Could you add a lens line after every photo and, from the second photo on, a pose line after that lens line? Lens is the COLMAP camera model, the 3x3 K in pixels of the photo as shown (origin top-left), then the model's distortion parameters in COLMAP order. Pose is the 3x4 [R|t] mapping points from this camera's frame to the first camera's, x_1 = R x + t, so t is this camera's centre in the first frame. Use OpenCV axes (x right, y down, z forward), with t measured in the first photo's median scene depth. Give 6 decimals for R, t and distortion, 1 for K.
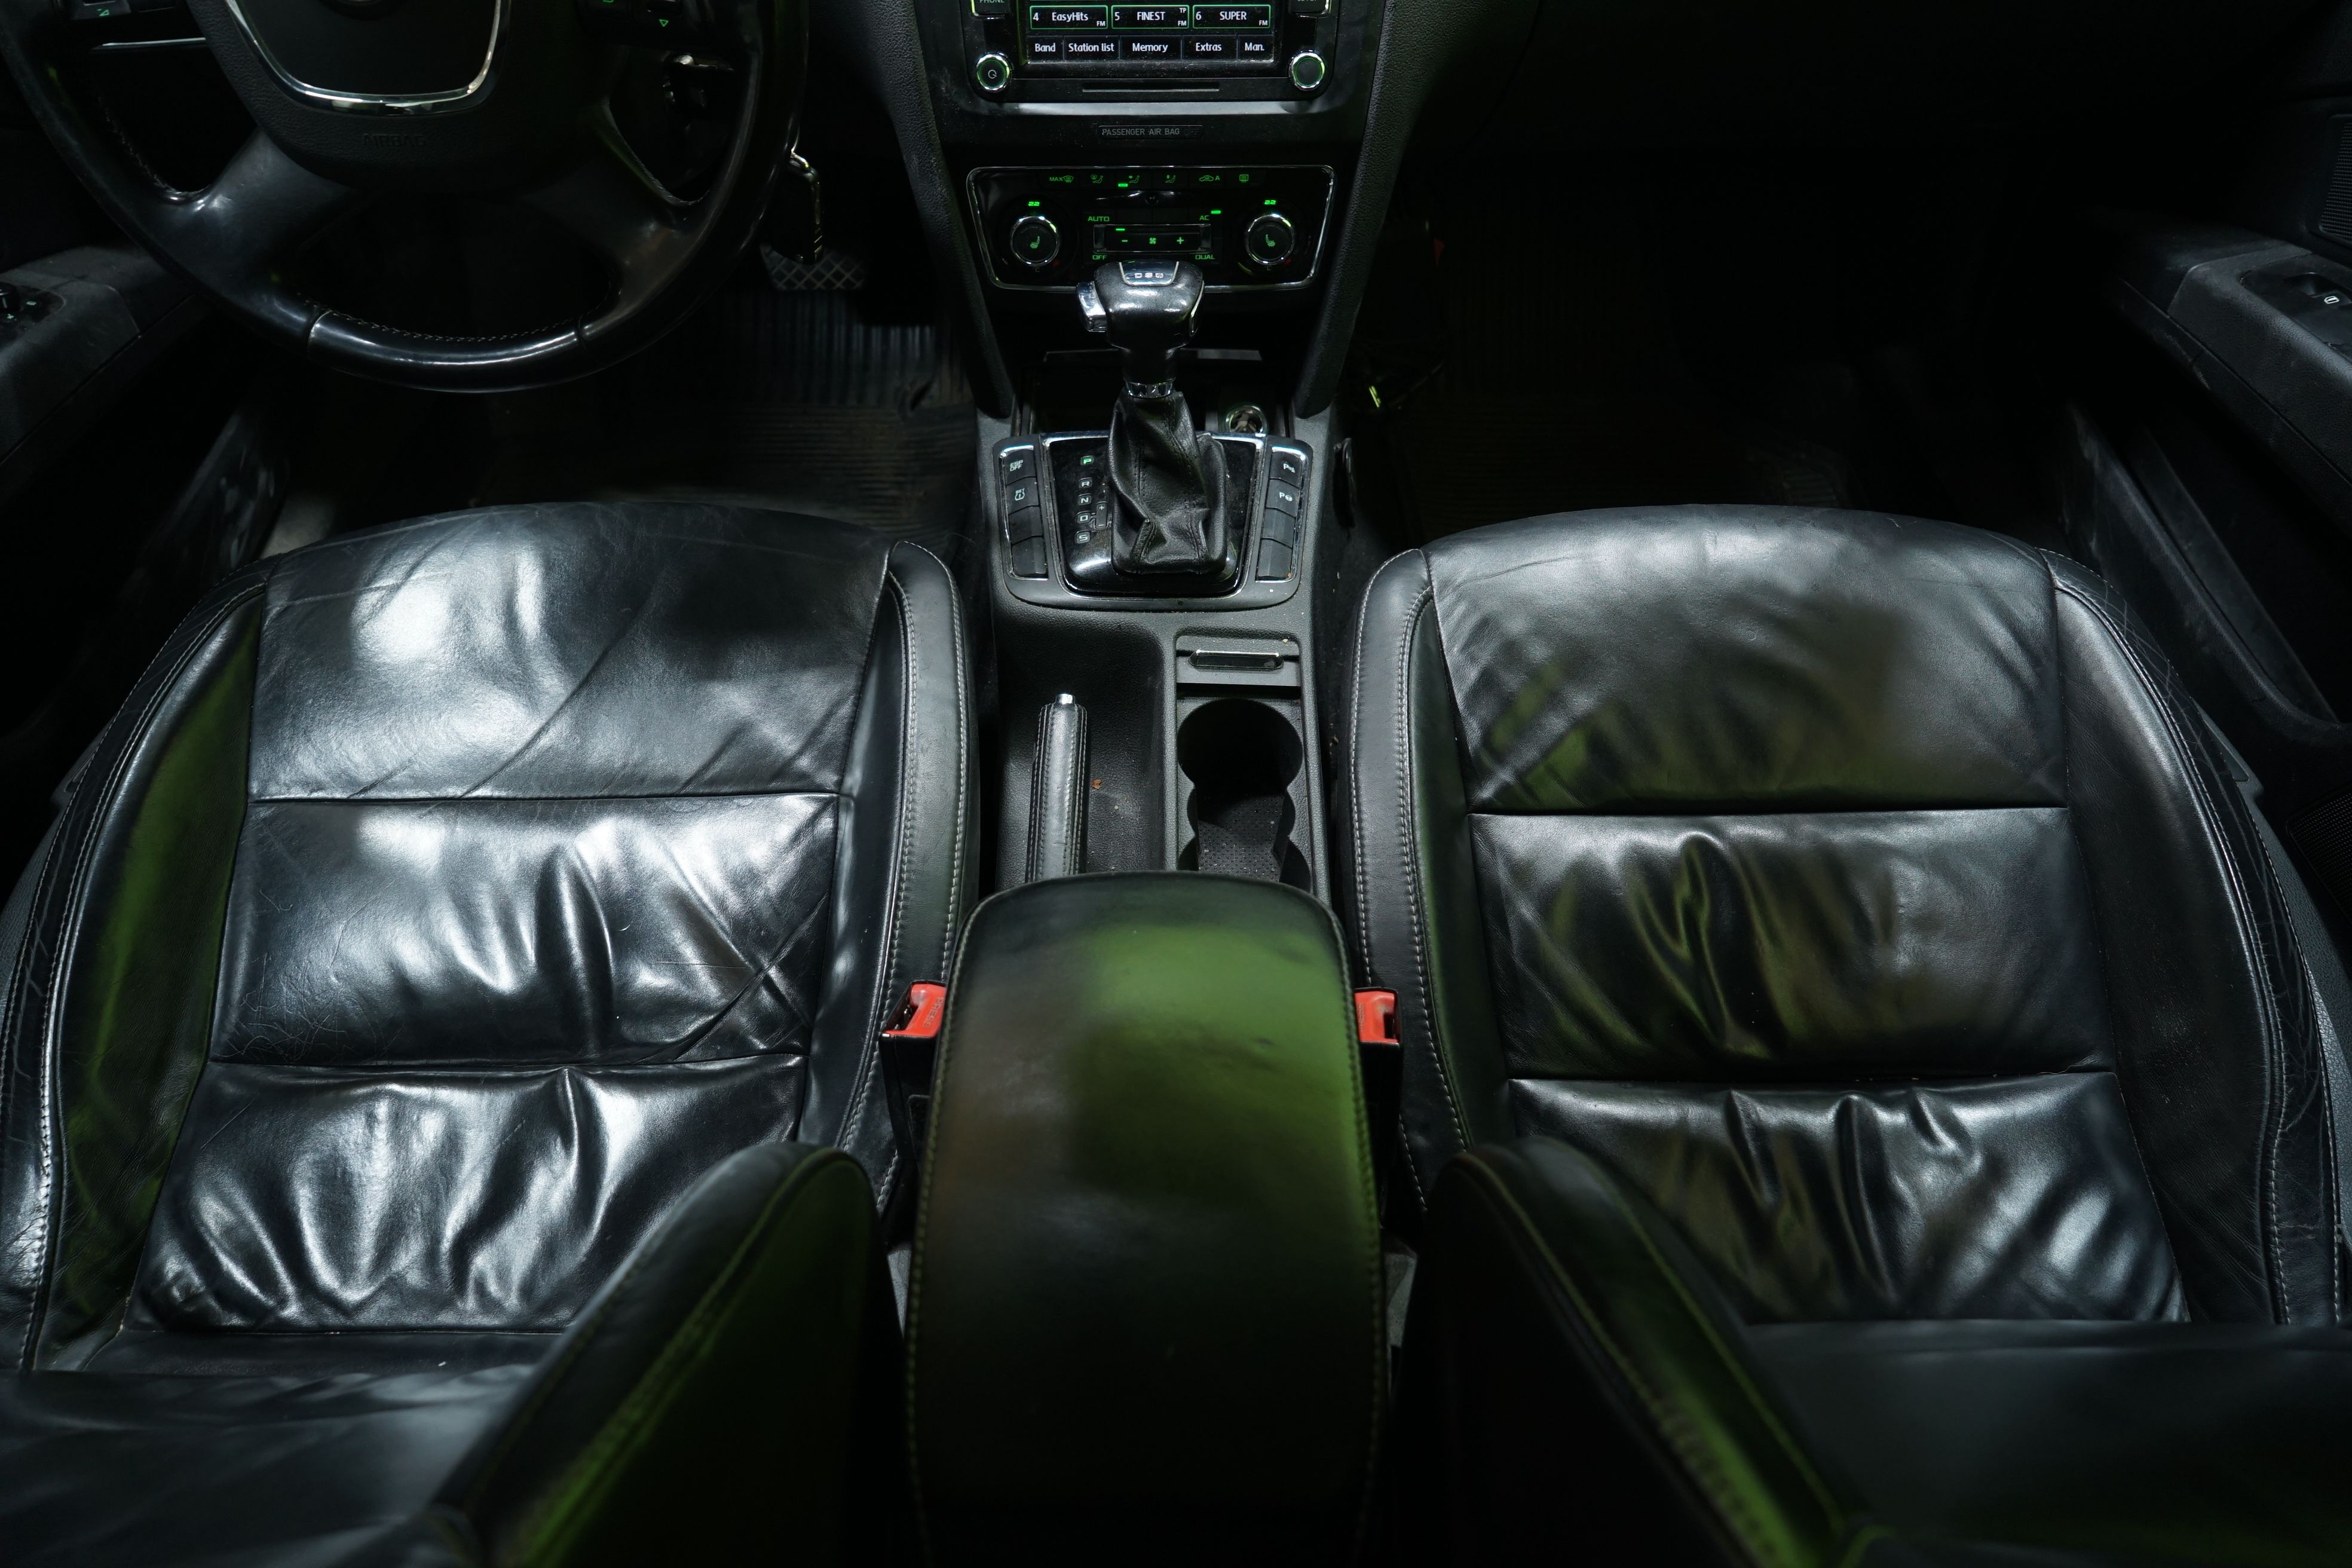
lens RADIAL K [[1551.9, 0, 1164.0], [0, 1551.9, 786.0], [0, 0, 1]] dist [-0.046181, 0.033892]
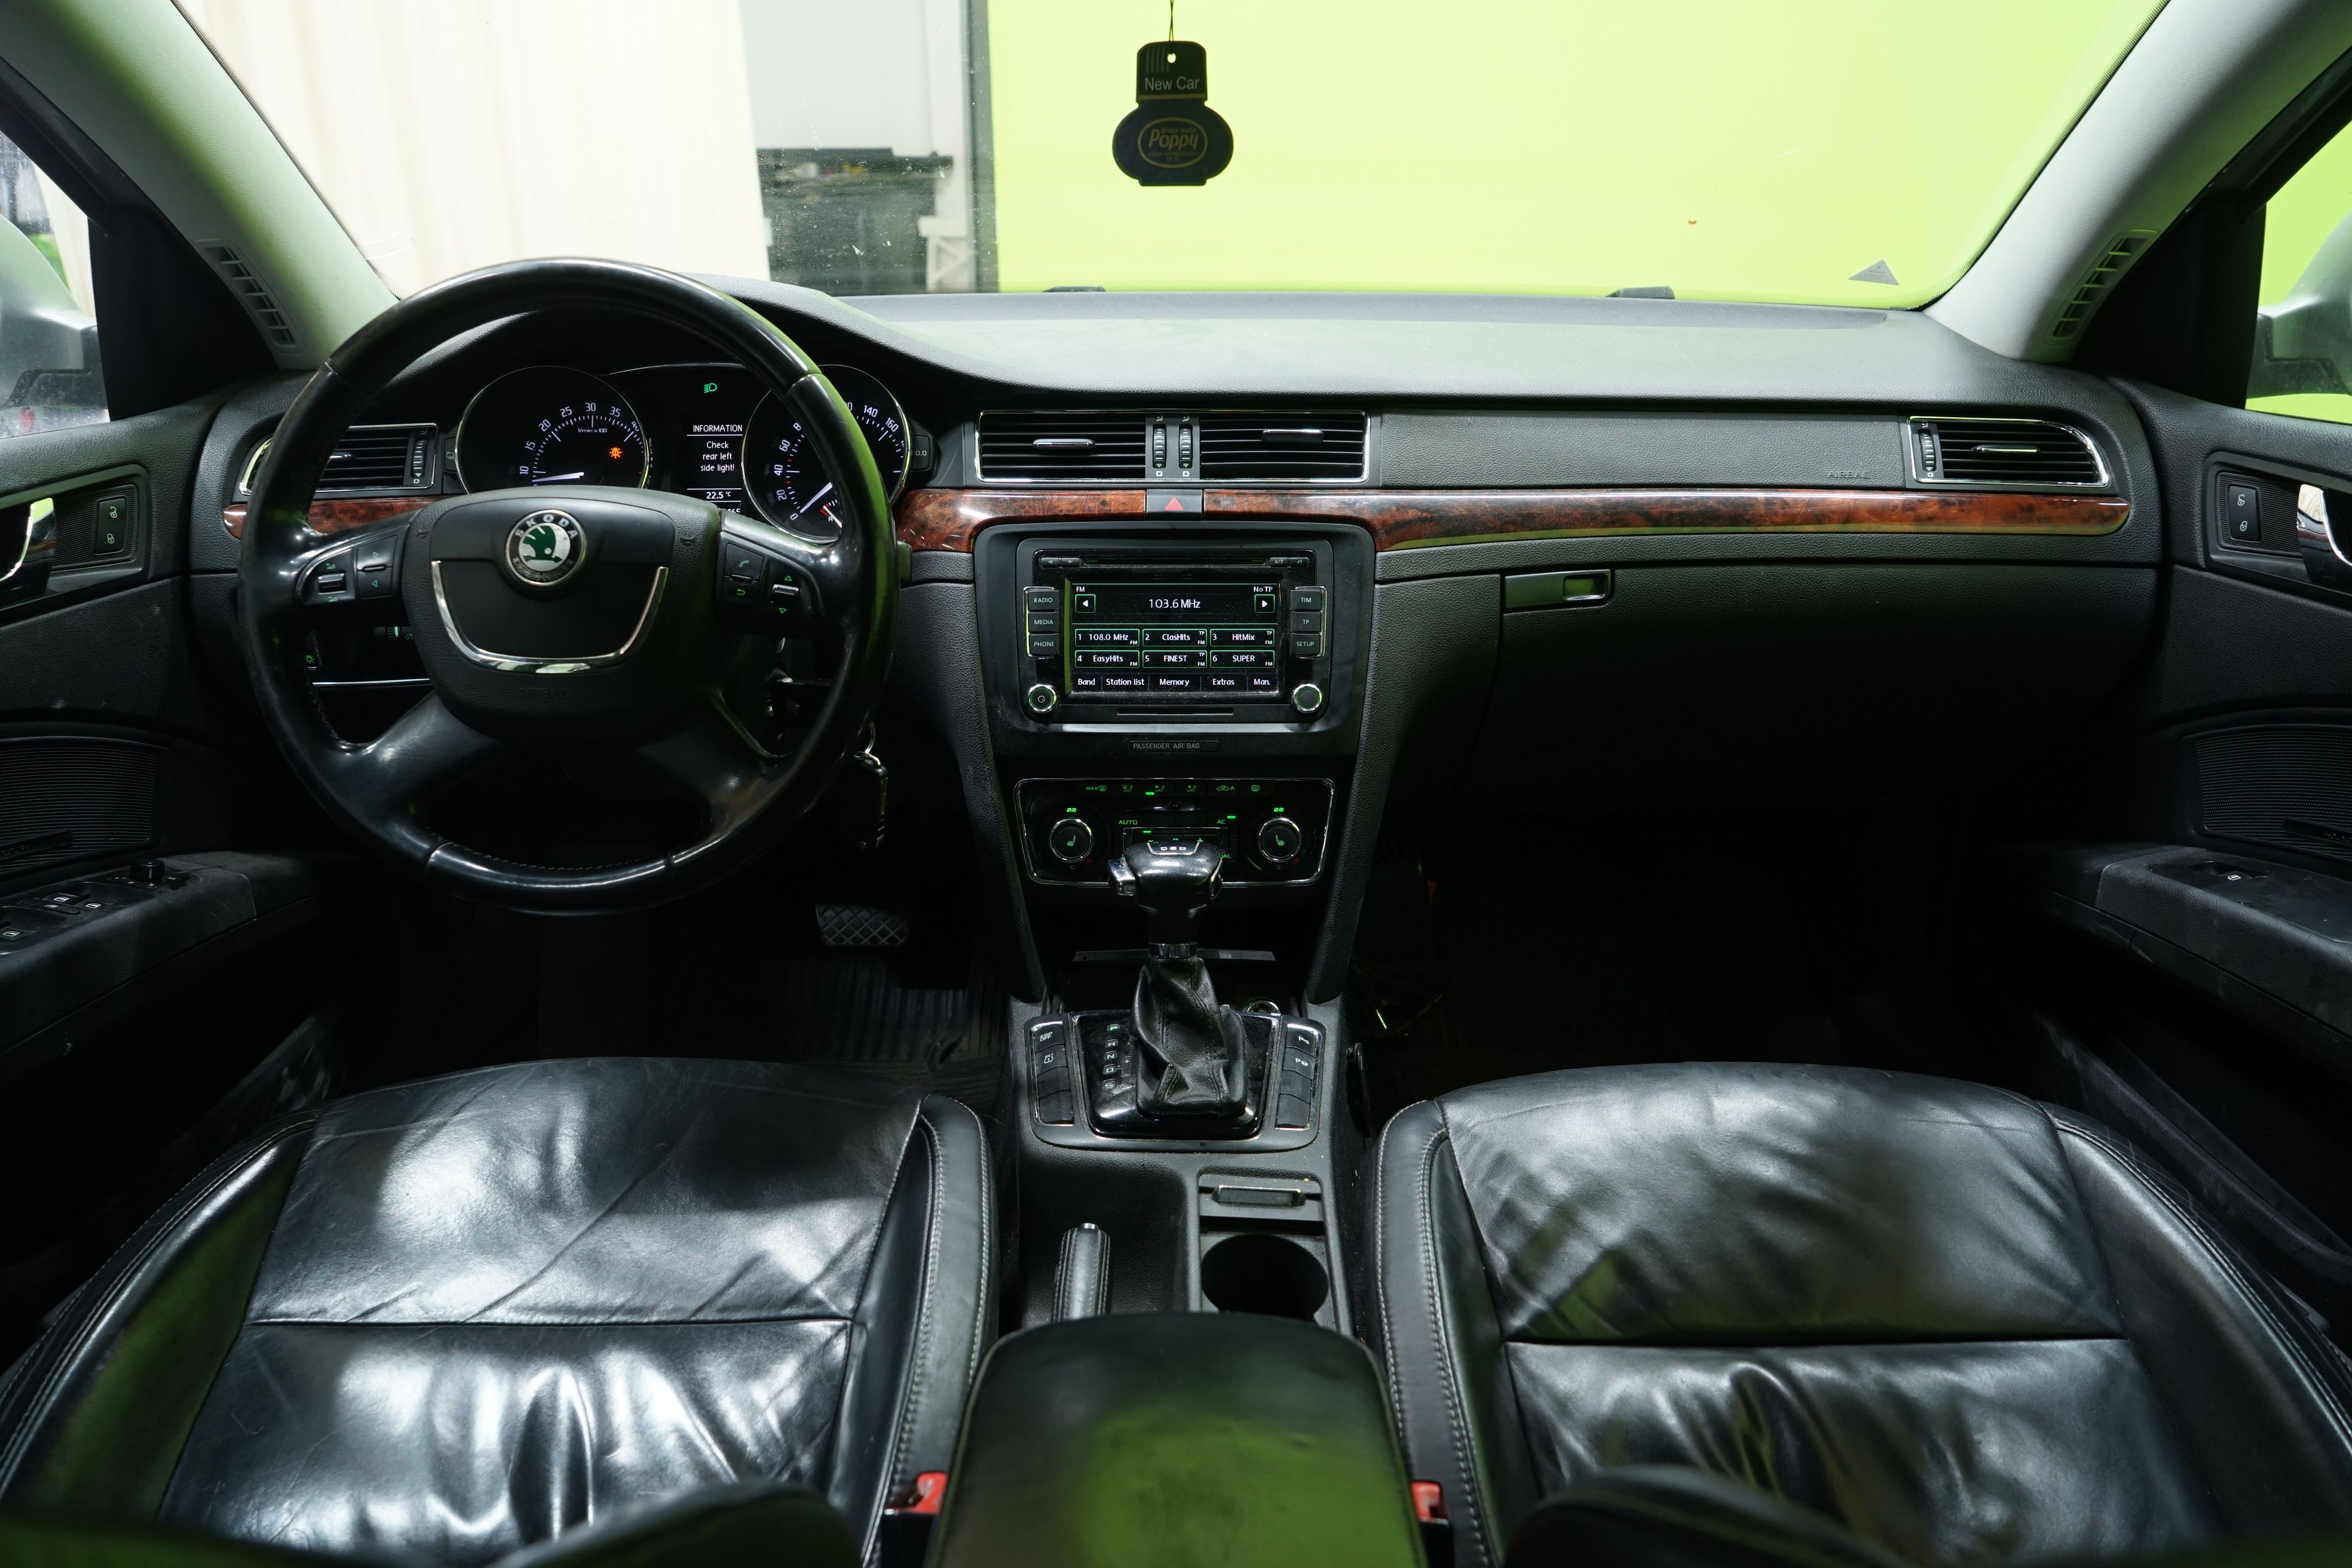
lens RADIAL K [[1551.9, 0, 1164.0], [0, 1551.9, 786.0], [0, 0, 1]] dist [-0.046181, 0.033892]
pose [[0.999975, 0.002527, -0.006655, -0.008844], [-0.005480, 0.869987, -0.493044, 0.181197], [0.004544, 0.493068, 0.869979, -0.006850]]
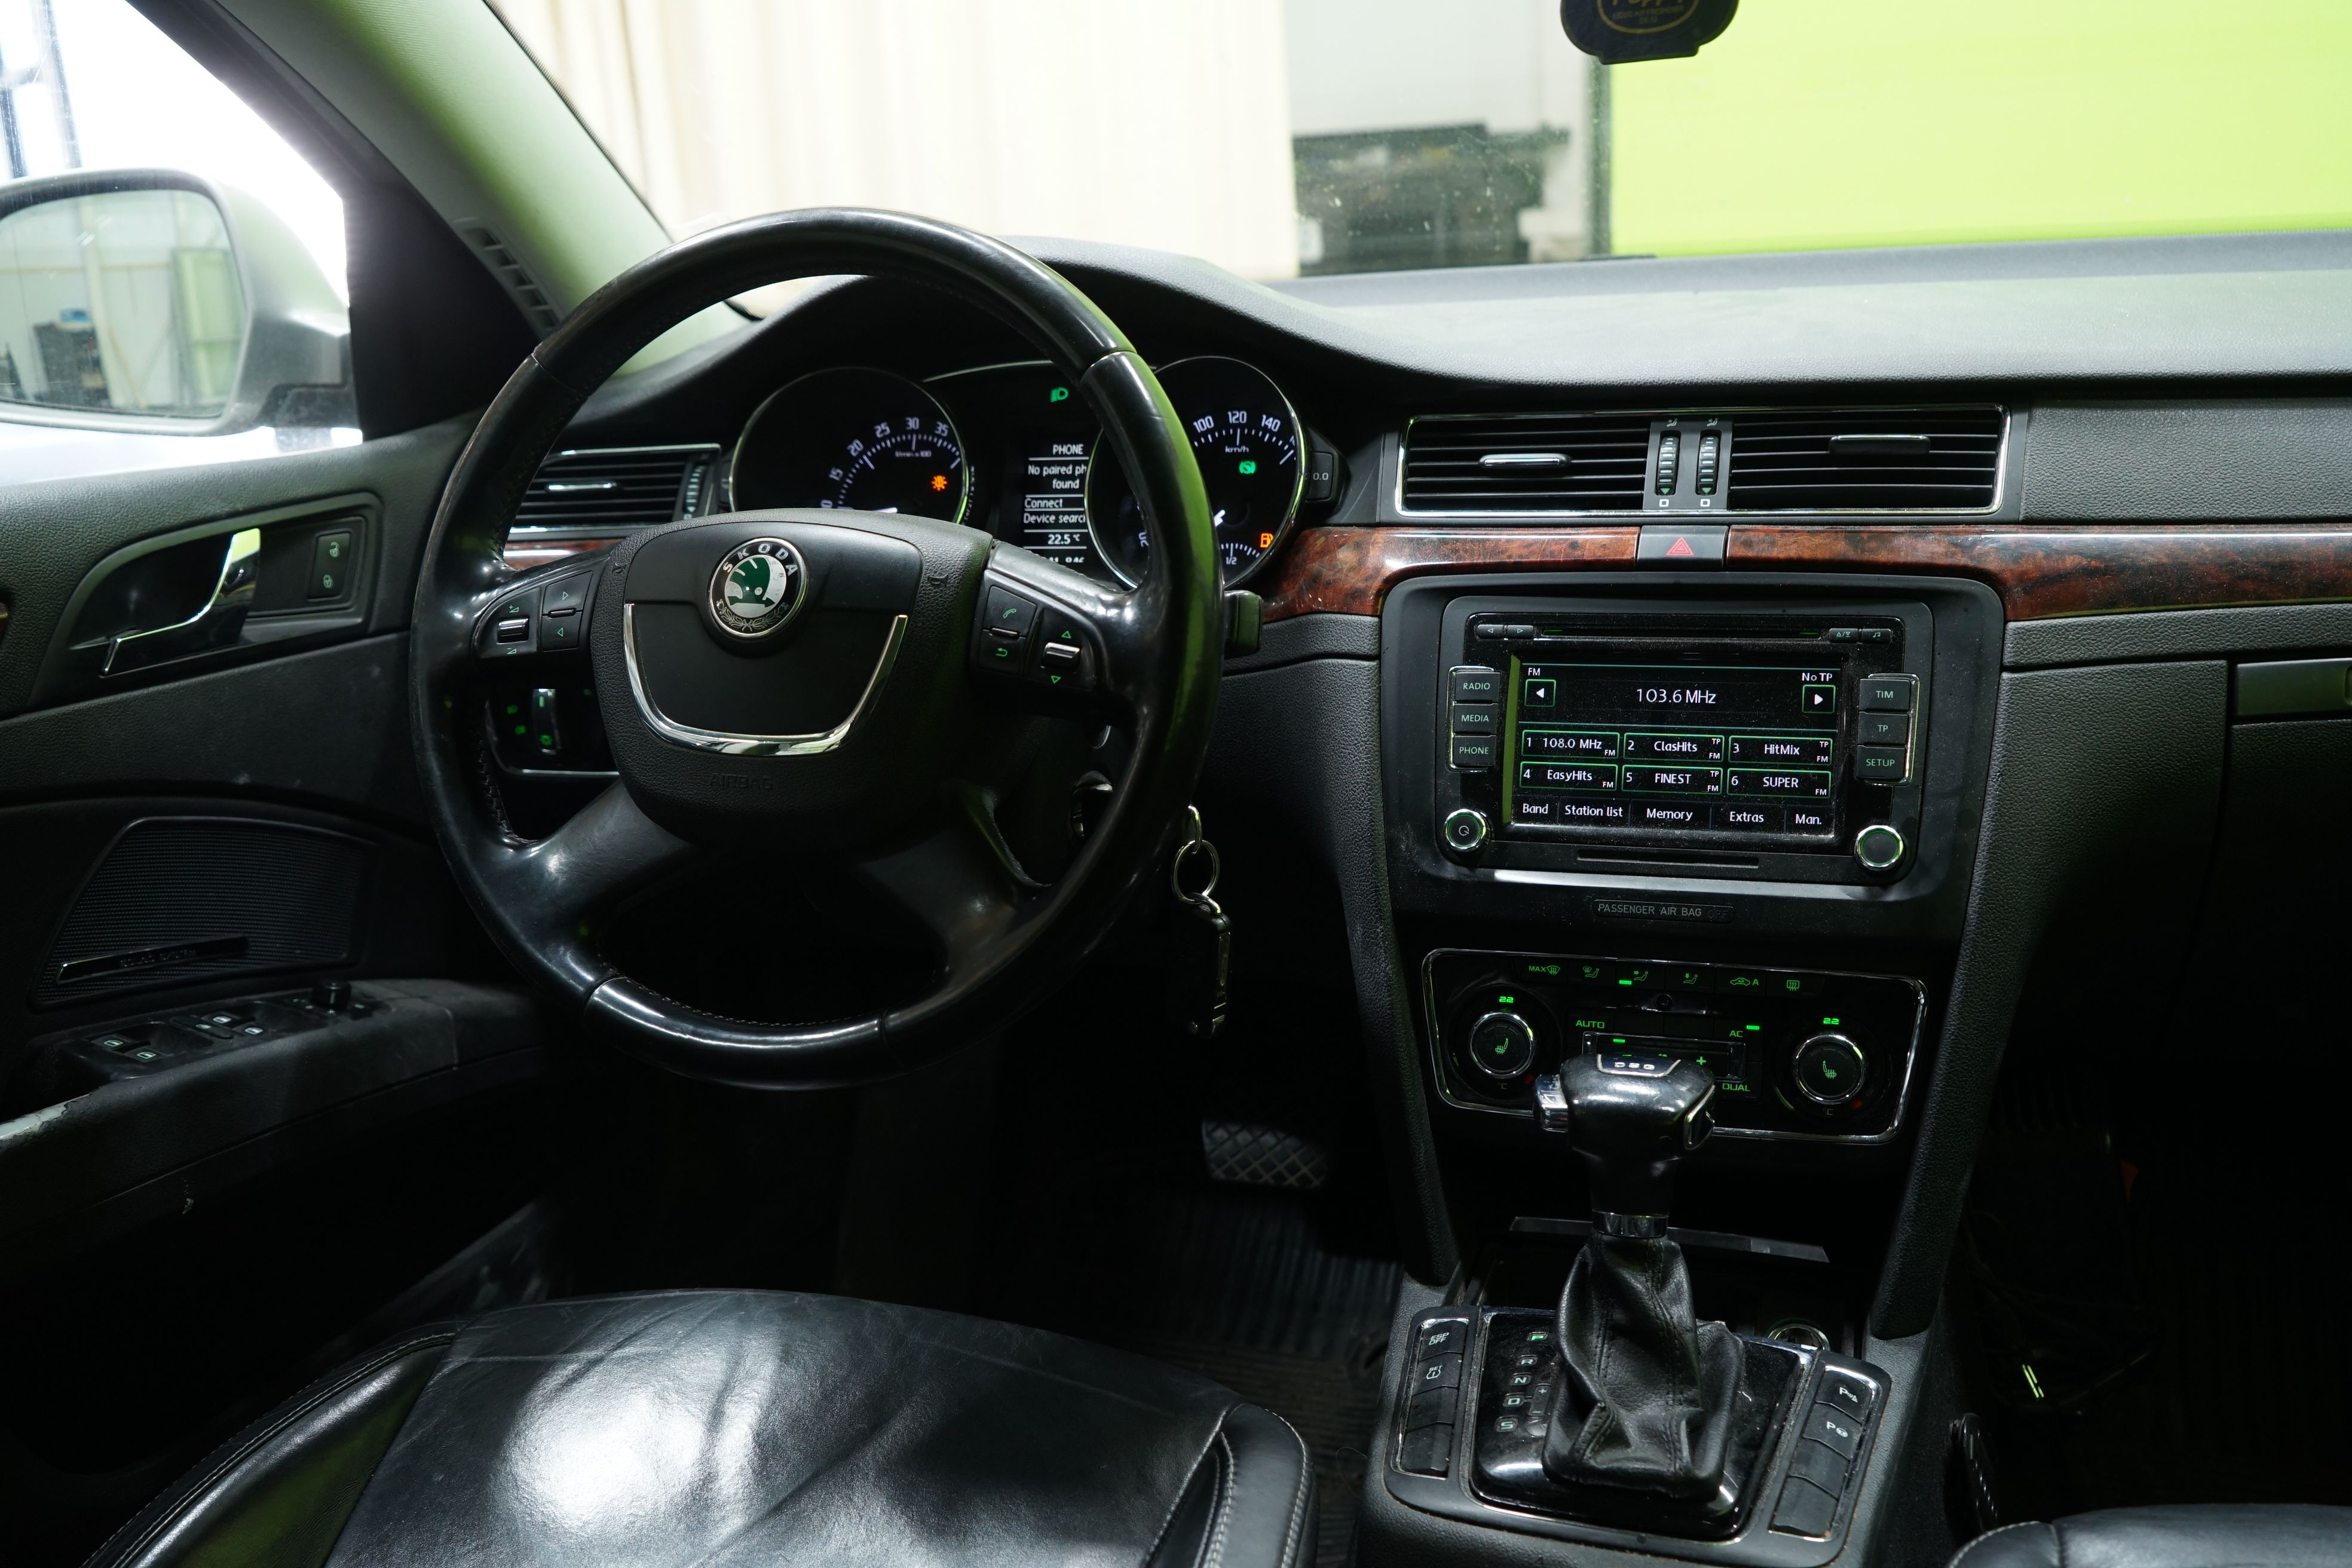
lens RADIAL K [[2124.5, 0, 1152.1], [0, 2124.5, 782.5], [0, 0, 1]] dist [-0.006300, 0.006977]
pose [[0.942759, 0.037554, -0.331352, 0.099380], [-0.221215, 0.813965, -0.537146, 0.144700], [0.249537, 0.579699, 0.775680, 0.084550]]
